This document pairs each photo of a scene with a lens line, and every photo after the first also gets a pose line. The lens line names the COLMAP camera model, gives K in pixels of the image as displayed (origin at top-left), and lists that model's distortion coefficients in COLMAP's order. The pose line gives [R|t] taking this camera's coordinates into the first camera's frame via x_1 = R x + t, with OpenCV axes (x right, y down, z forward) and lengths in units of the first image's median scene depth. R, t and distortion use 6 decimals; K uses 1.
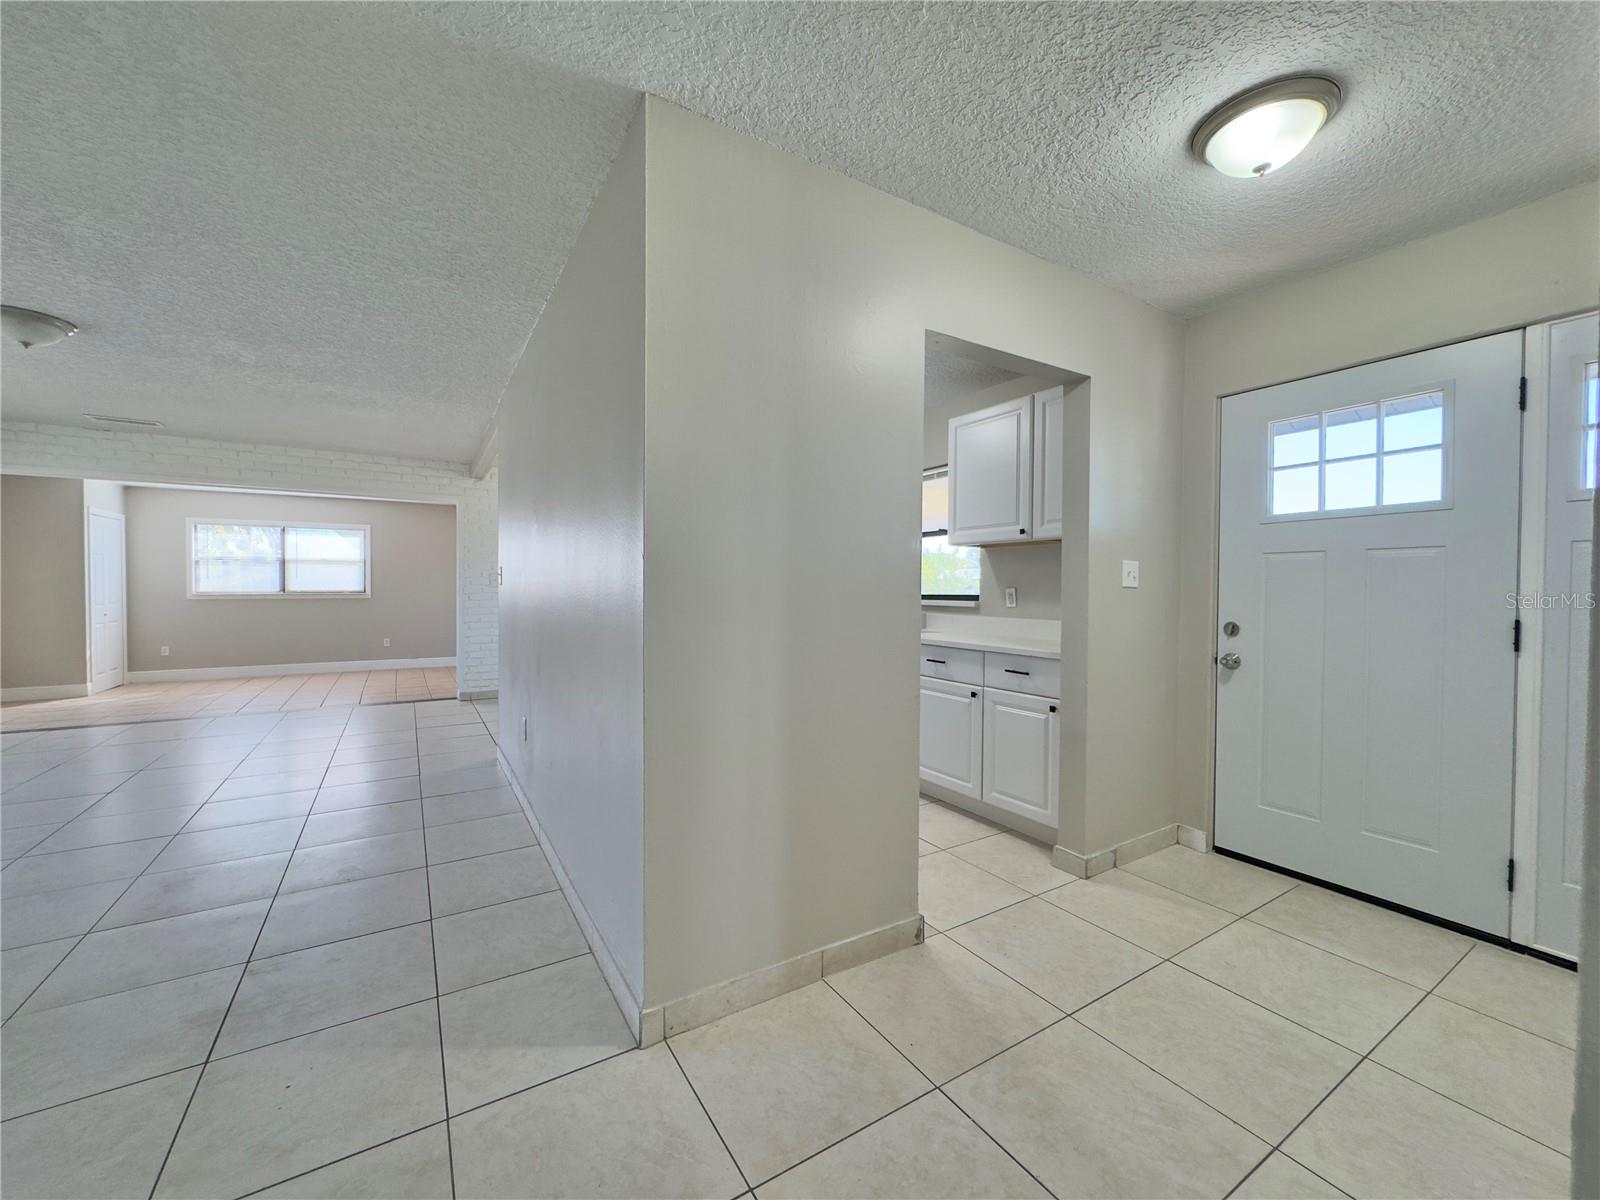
lens RADIAL K [[635.7, 0, 800.0], [0, 635.7, 600.0], [0, 0, 1]] dist [-0.001135, -0.000059]
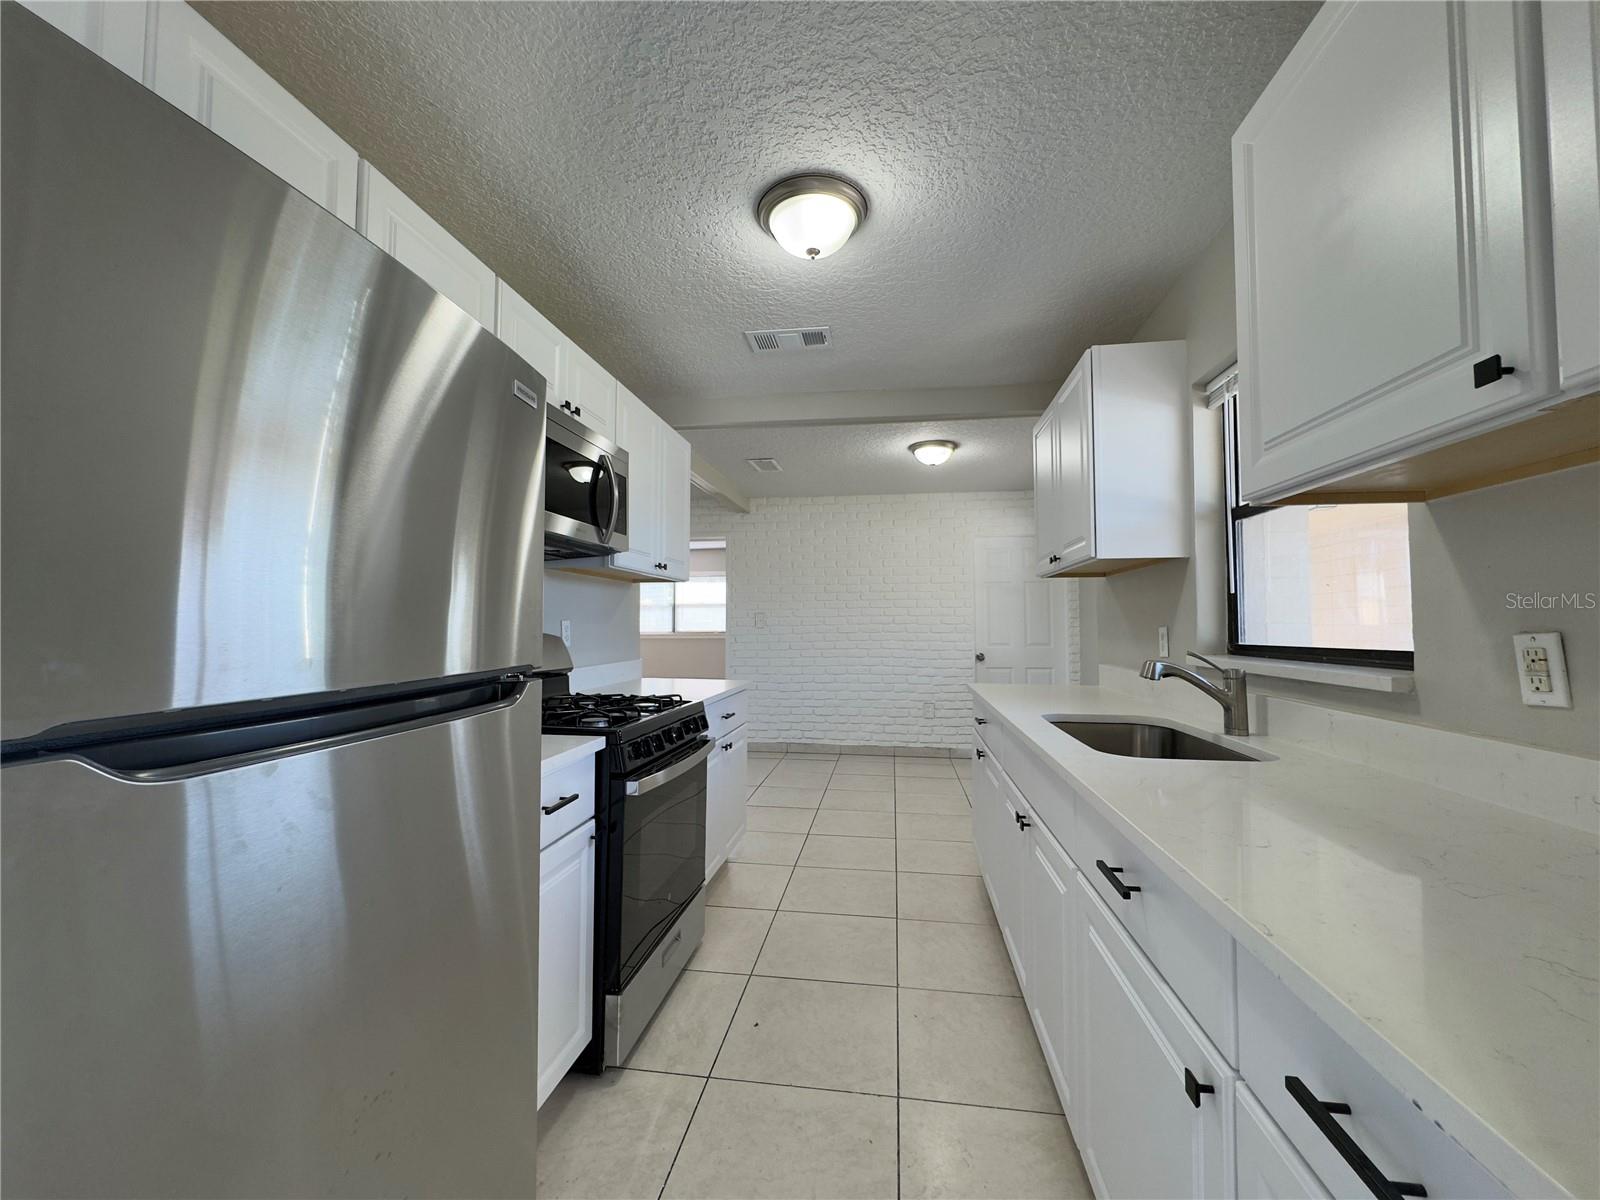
lens RADIAL K [[635.7, 0, 800.0], [0, 635.7, 600.0], [0, 0, 1]] dist [-0.001135, -0.000059]
pose [[0.762584, -0.031737, -0.646111, 0.135443], [-0.007635, 0.998285, -0.058048, -0.007423], [0.646845, 0.049199, 0.761033, 0.303339]]
